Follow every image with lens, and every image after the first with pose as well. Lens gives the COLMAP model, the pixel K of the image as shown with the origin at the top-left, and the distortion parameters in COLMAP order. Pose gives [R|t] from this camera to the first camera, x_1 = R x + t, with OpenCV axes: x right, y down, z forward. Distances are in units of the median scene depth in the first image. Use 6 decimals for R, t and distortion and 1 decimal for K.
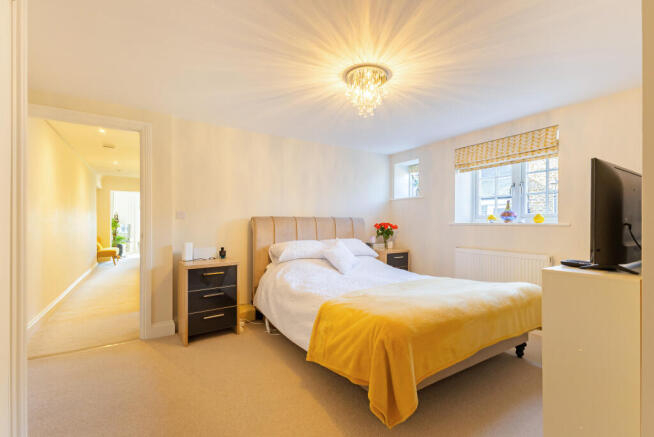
lens RADIAL K [[286.0, 0, 328.7], [0, 286.0, 222.0], [0, 0, 1]] dist [0.000651, 0.000061]
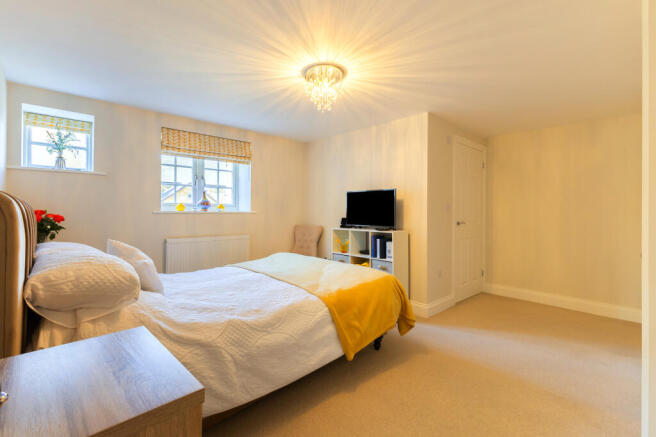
lens RADIAL K [[286.8, 0, 328.7], [0, 286.8, 211.4], [0, 0, 1]] dist [0.000651, 0.000061]
pose [[-0.154720, 0.000866, 0.987958, -0.566100], [-0.005755, 0.999982, -0.001778, 0.002778], [-0.987942, -0.005961, -0.154712, 0.700961]]
